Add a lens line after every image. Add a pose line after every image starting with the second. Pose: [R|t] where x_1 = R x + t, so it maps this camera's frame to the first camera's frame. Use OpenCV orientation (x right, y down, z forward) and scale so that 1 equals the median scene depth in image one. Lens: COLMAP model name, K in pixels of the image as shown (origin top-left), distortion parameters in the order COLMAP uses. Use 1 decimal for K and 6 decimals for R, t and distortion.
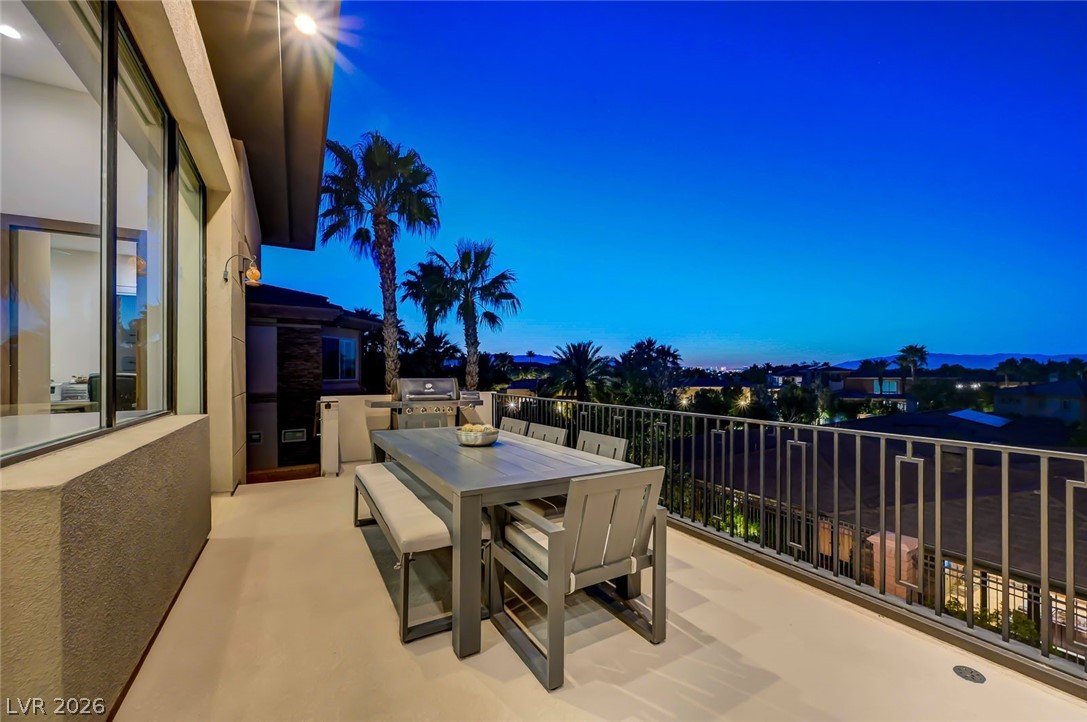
lens RADIAL K [[446.4, 0, 541.3], [0, 446.4, 371.6], [0, 0, 1]] dist [0.000815, 0.000143]
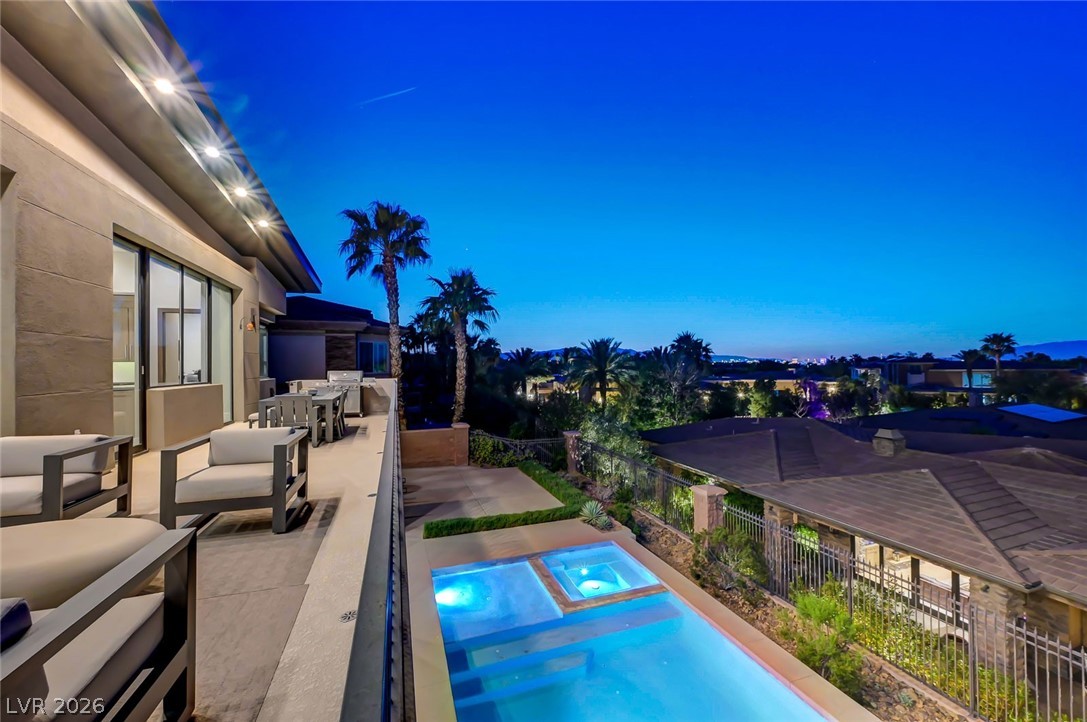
lens RADIAL K [[436.8, 0, 543.5], [0, 436.8, 361.0], [0, 0, 1]] dist [0.000364, -0.000074]
pose [[0.982964, -0.009704, -0.183541, 0.310821], [0.007625, 0.999899, -0.012029, 0.001464], [0.183639, 0.010425, 0.982938, -0.216194]]
